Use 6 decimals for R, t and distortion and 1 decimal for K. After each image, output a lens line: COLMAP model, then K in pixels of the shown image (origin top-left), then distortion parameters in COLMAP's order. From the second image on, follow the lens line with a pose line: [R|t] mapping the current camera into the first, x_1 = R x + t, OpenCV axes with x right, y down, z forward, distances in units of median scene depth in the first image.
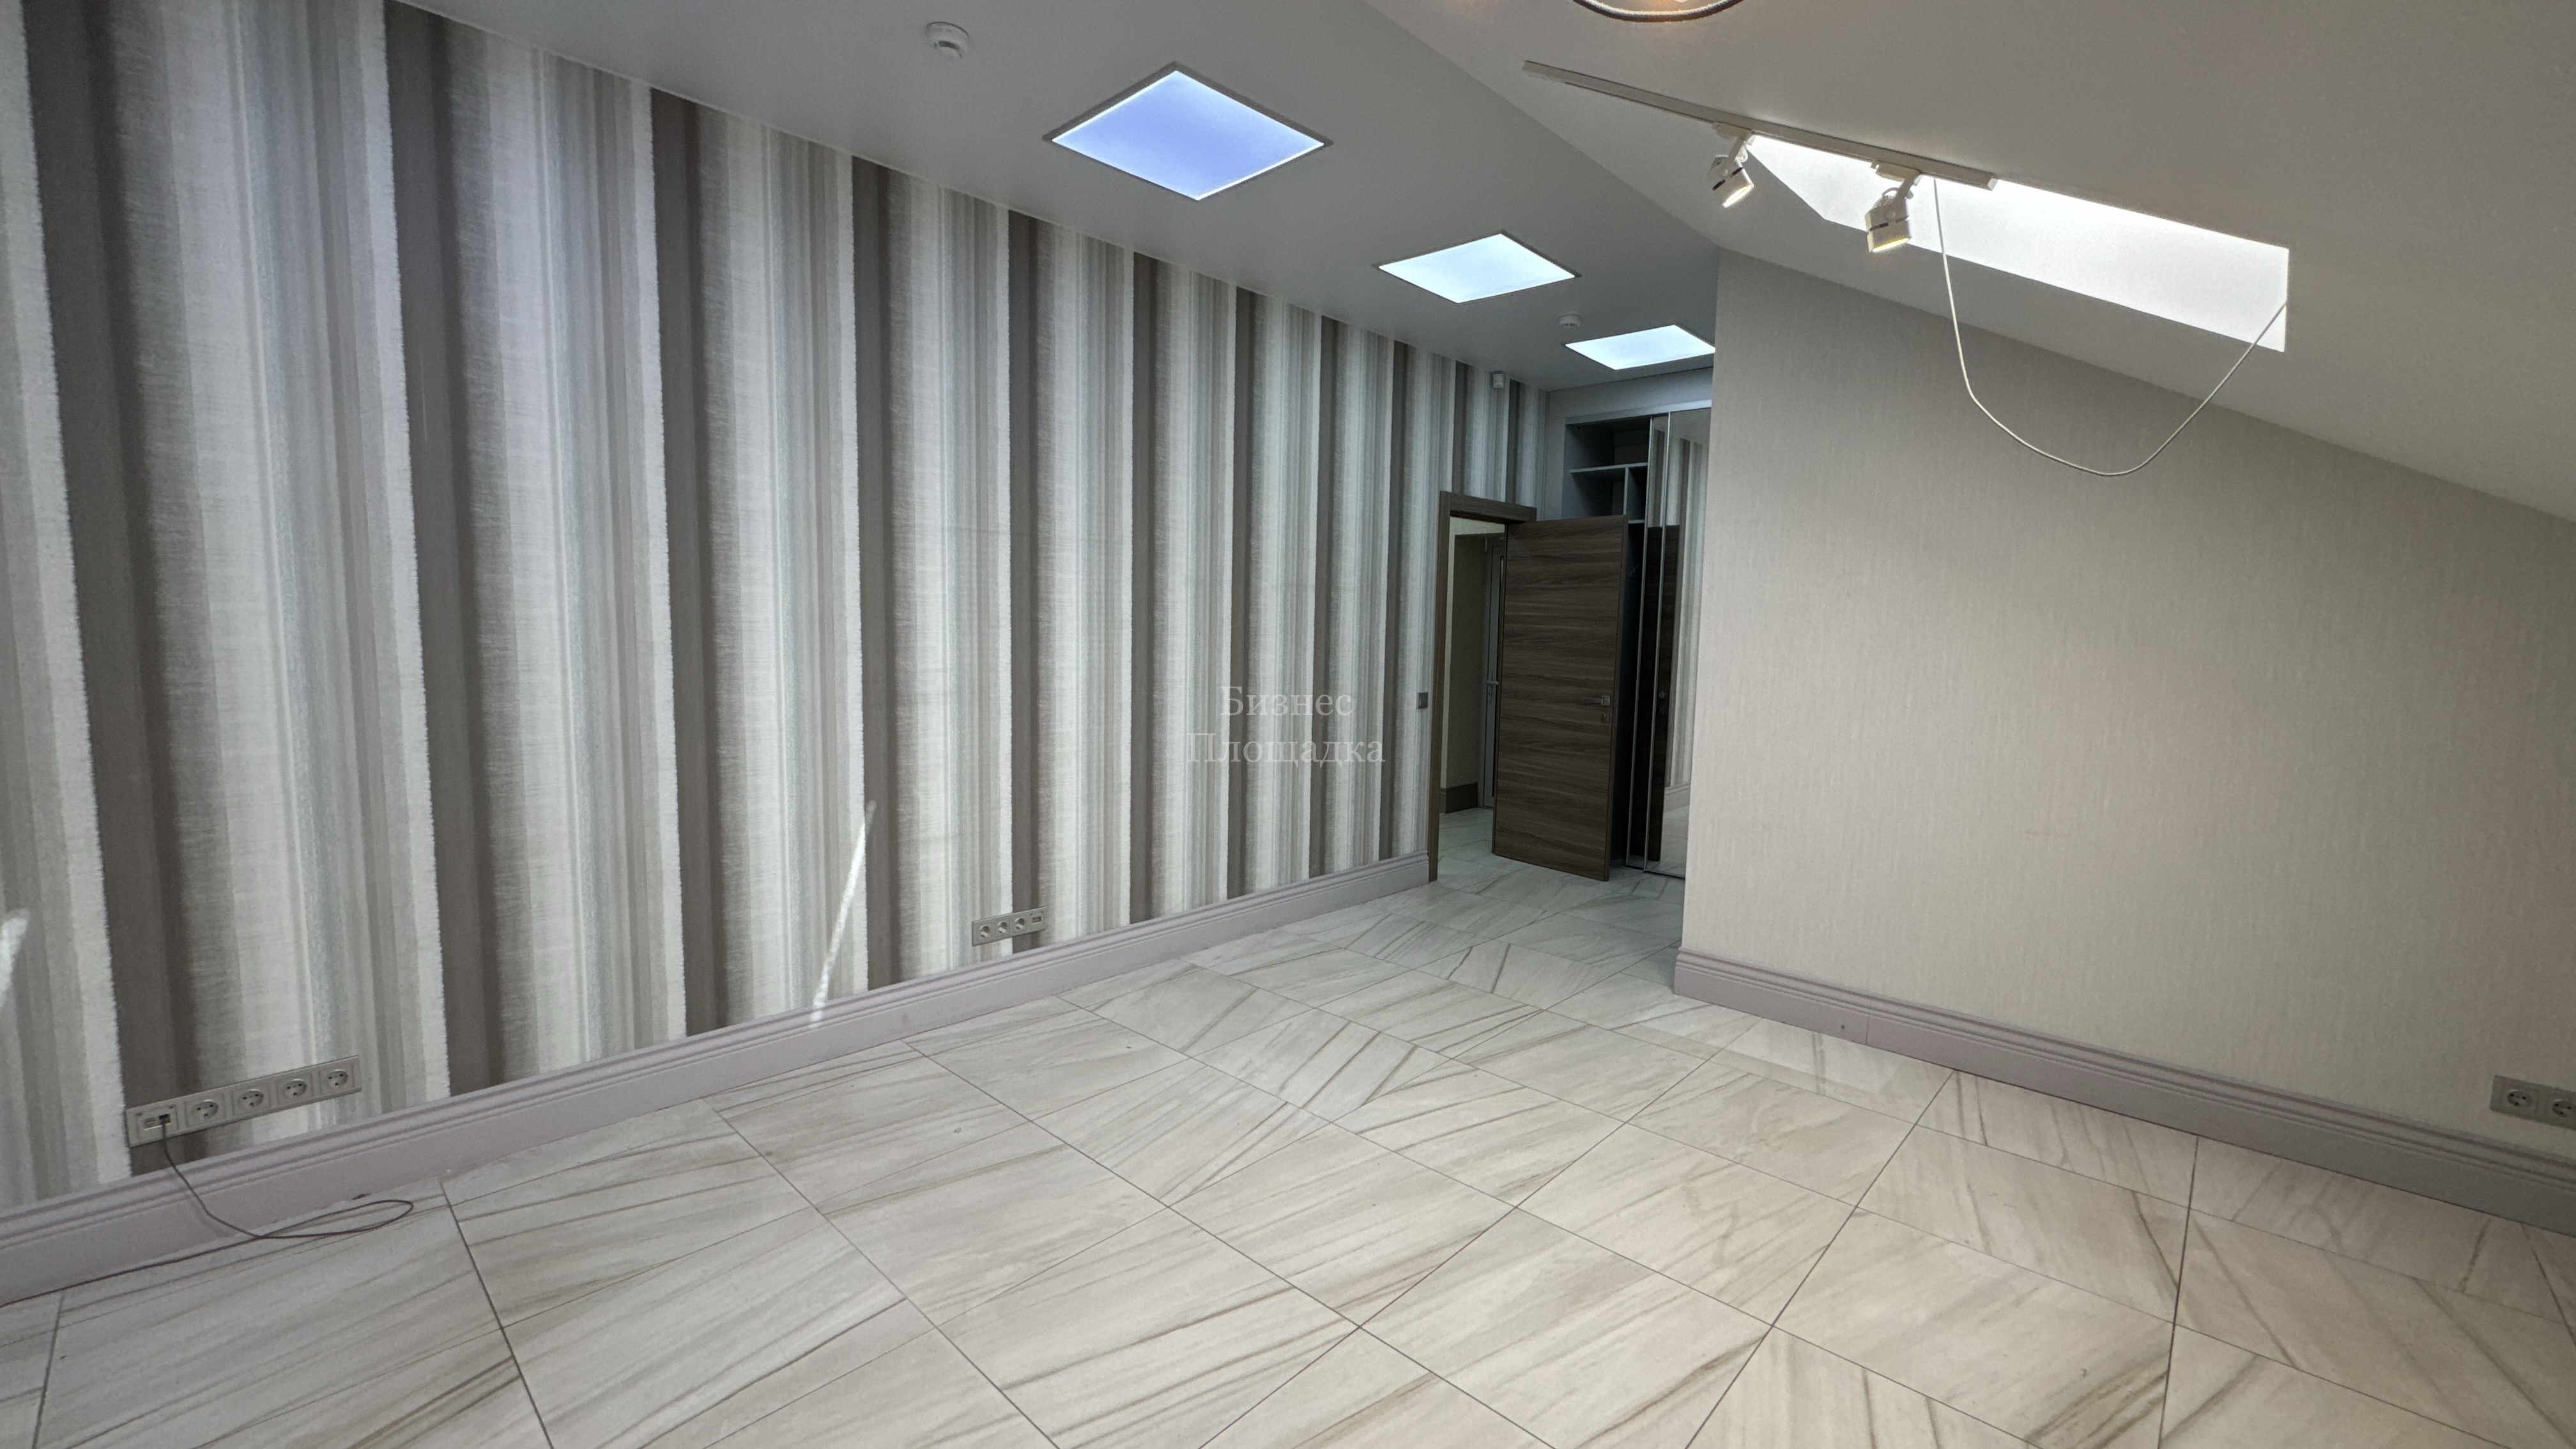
lens RADIAL K [[1025.1, 0, 1295.6], [0, 1025.1, 723.6], [0, 0, 1]] dist [-0.002667, -0.000032]
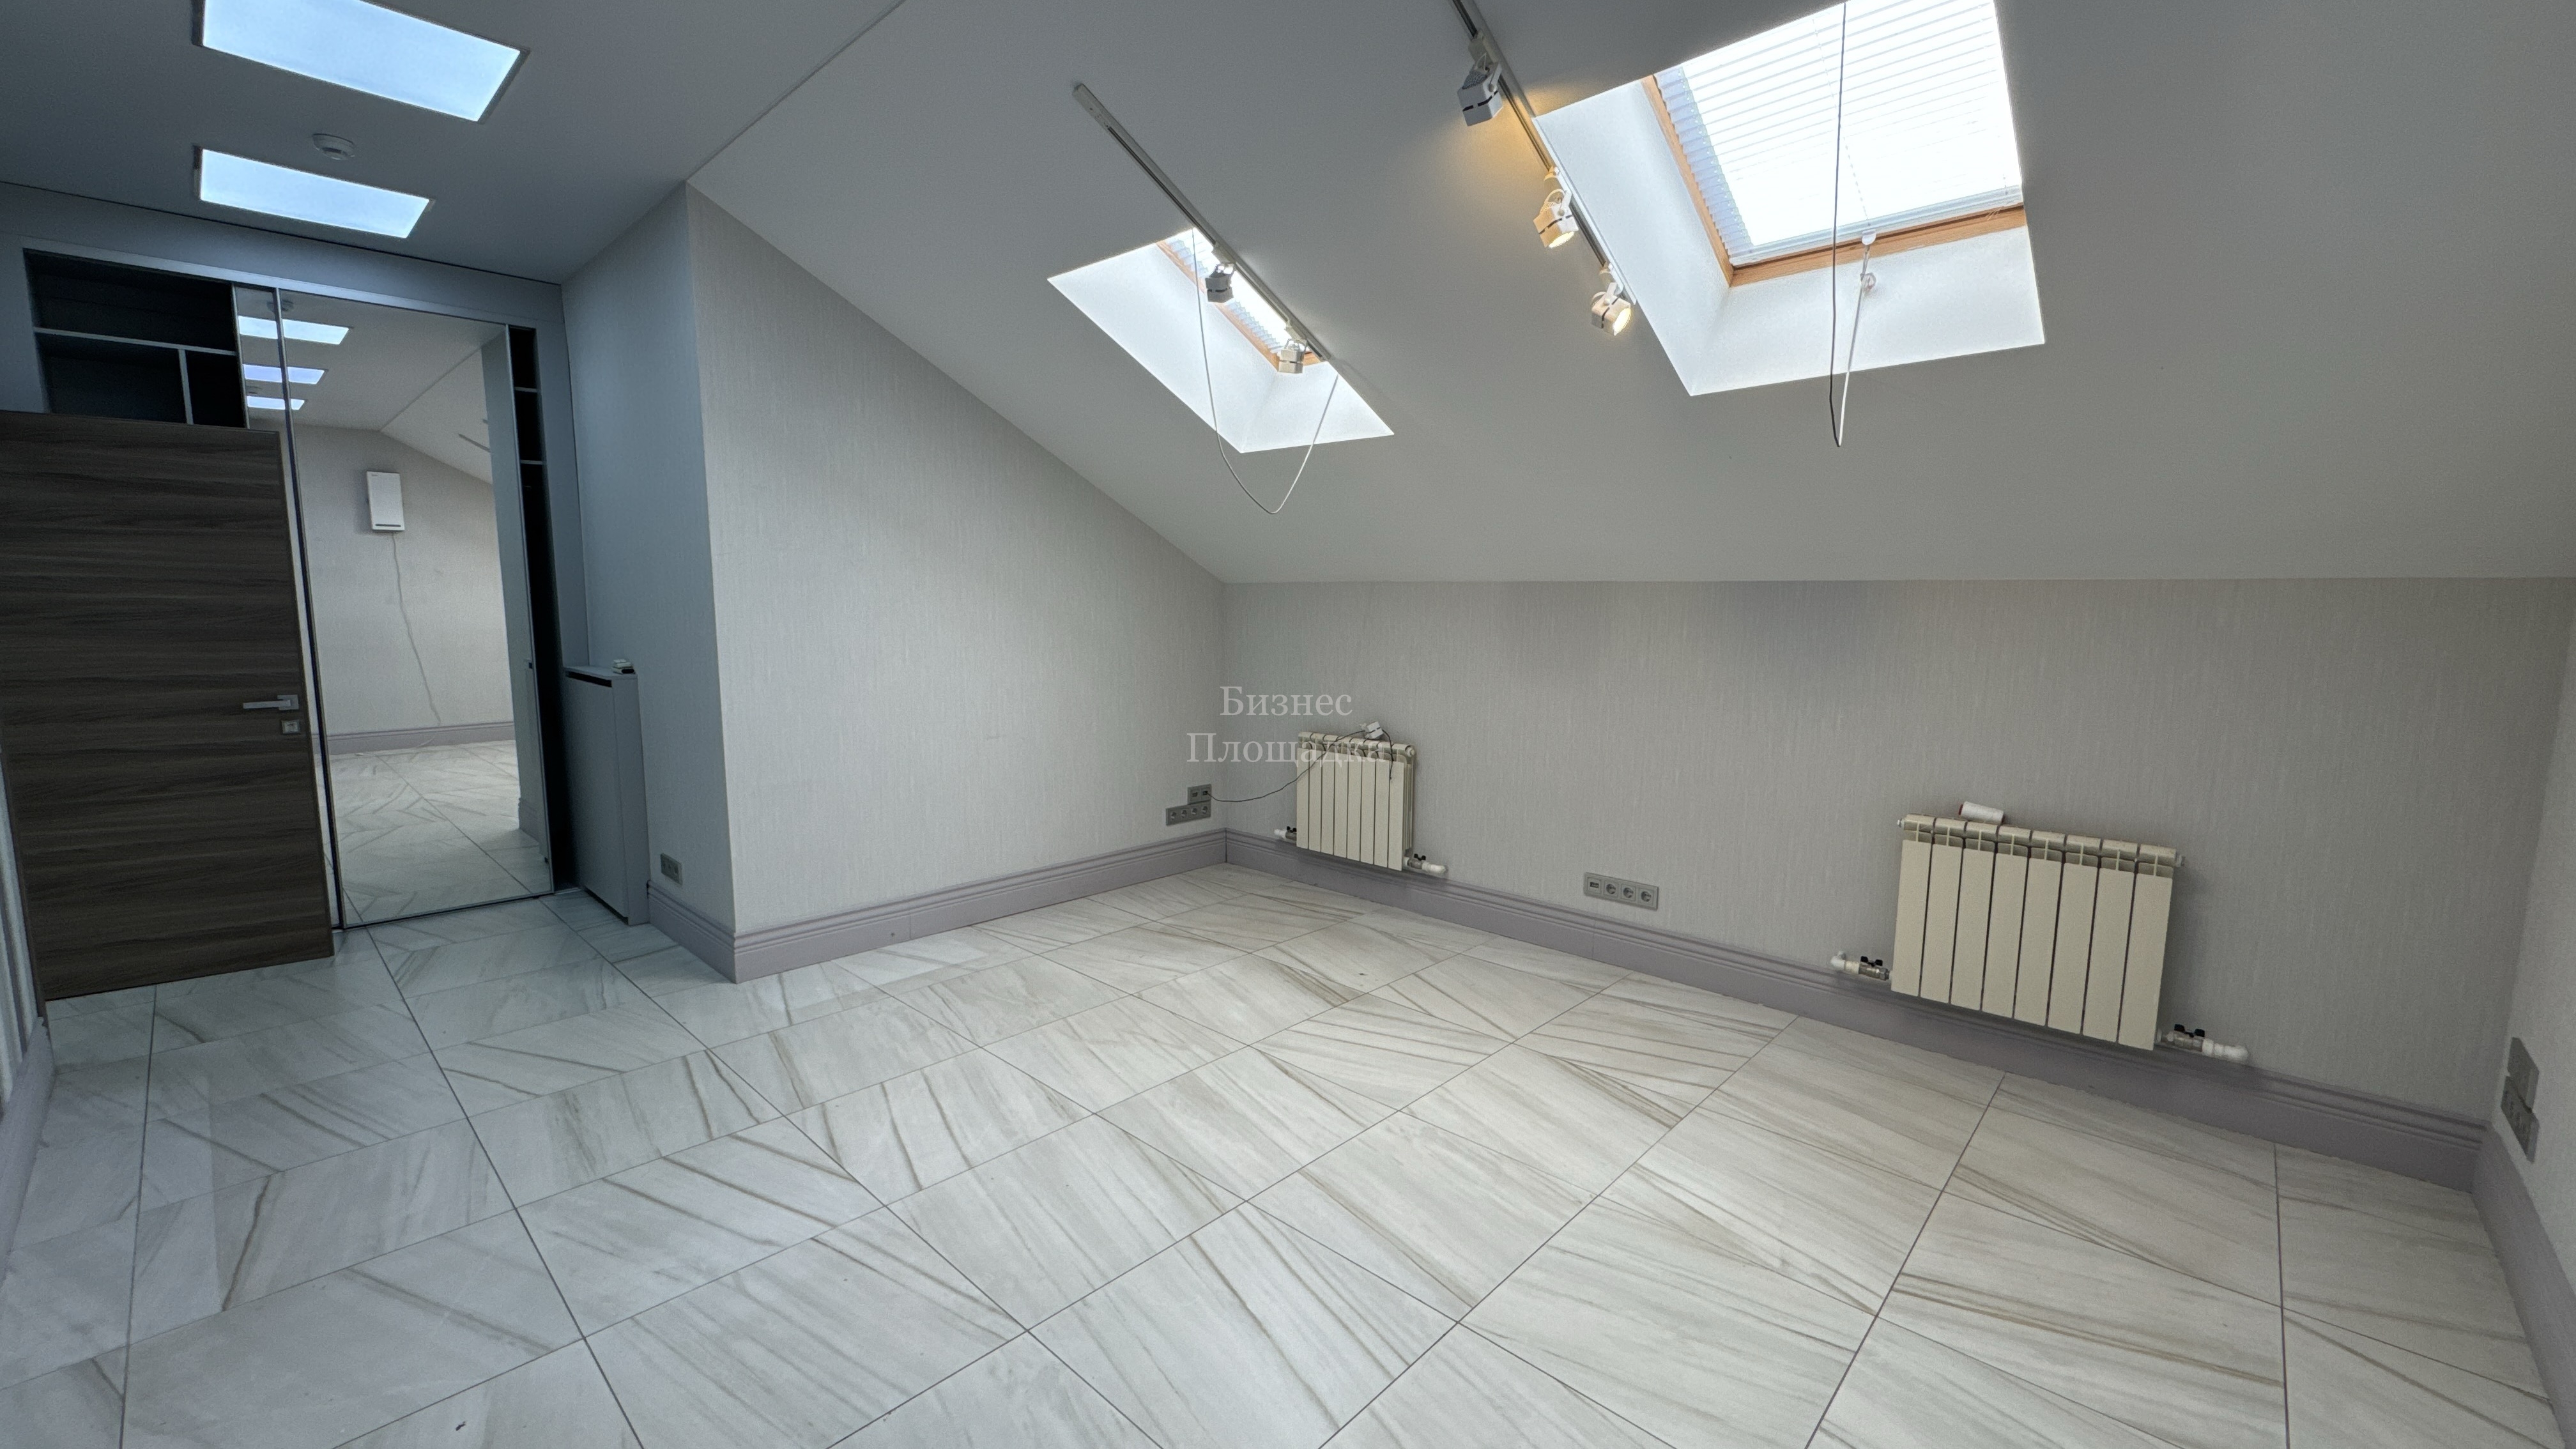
lens RADIAL K [[1025.1, 0, 1284.6], [0, 1025.1, 718.5], [0, 0, 1]] dist [-0.002667, -0.000032]
pose [[0.001027, -0.138603, 0.990347, -0.757266], [0.094987, 0.985884, 0.137880, -0.085202], [-0.995478, 0.093929, 0.014178, 0.654661]]
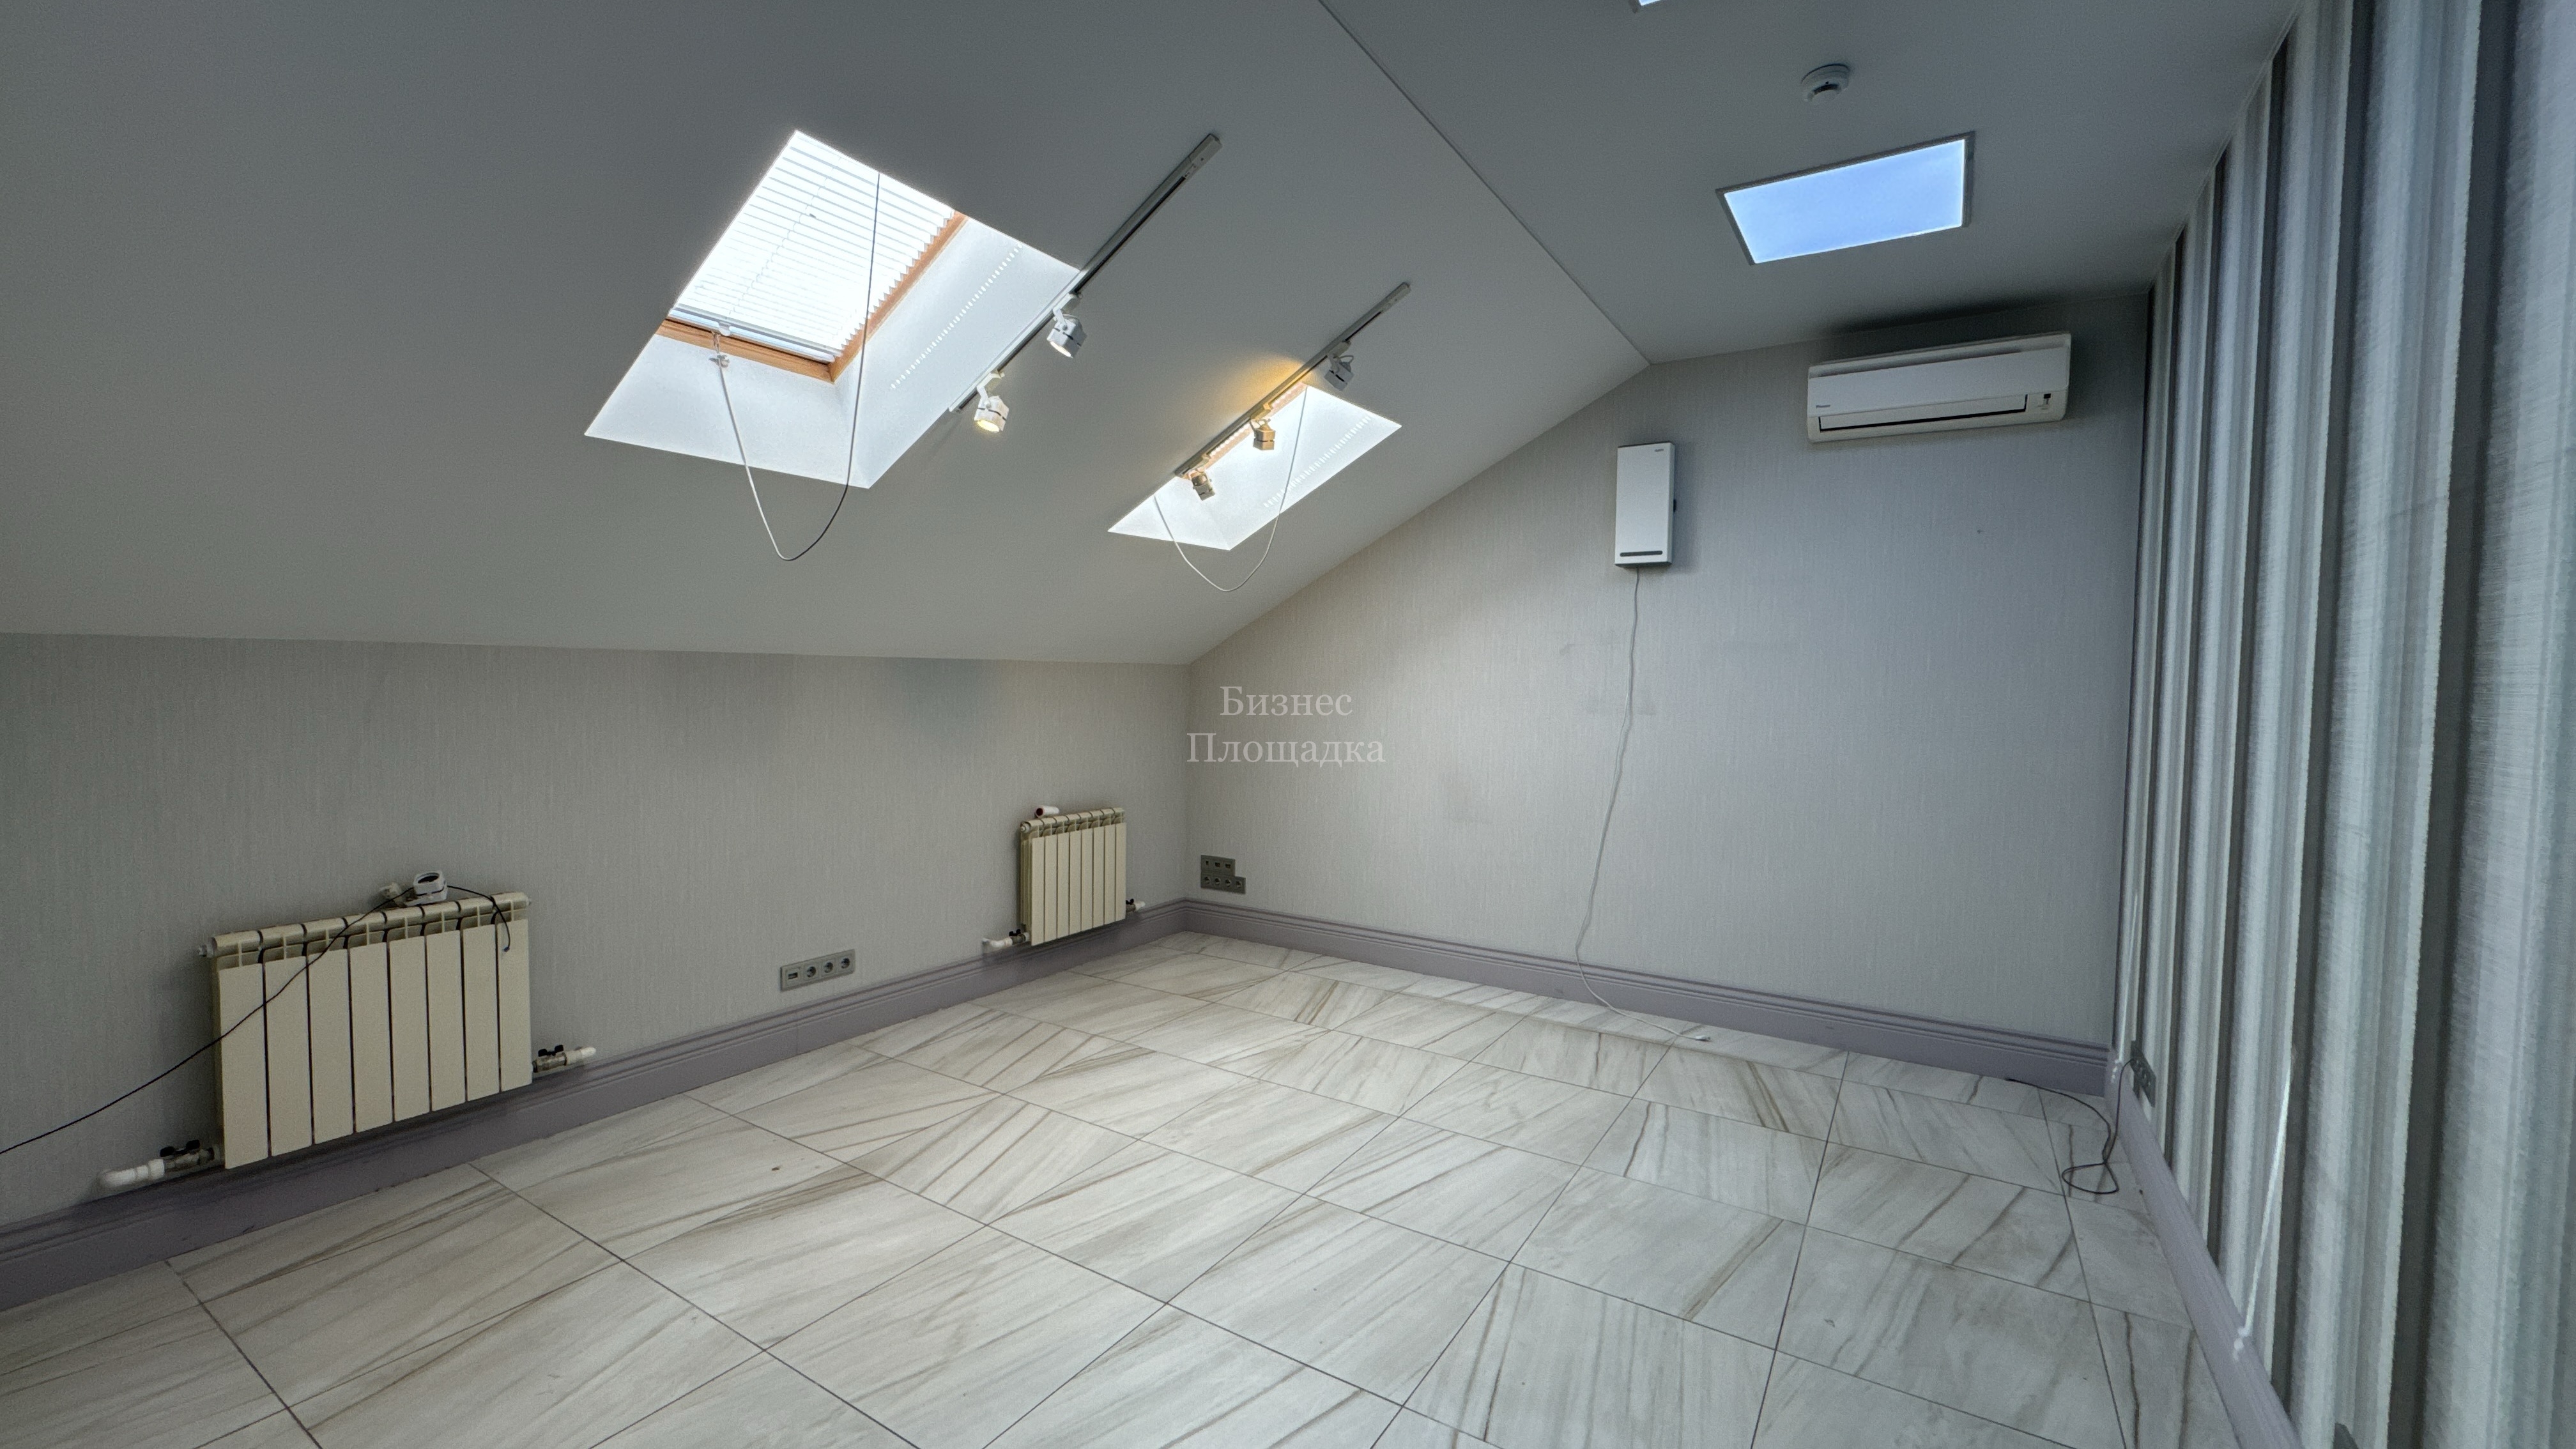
lens RADIAL K [[1025.1, 0, 1292.1], [0, 1025.1, 726.9], [0, 0, 1]] dist [-0.002667, -0.000032]
pose [[-0.981744, -0.023458, -0.188757, 0.260524], [-0.051829, 0.987807, 0.146805, -0.172450], [0.183012, 0.153908, -0.970989, 1.653204]]
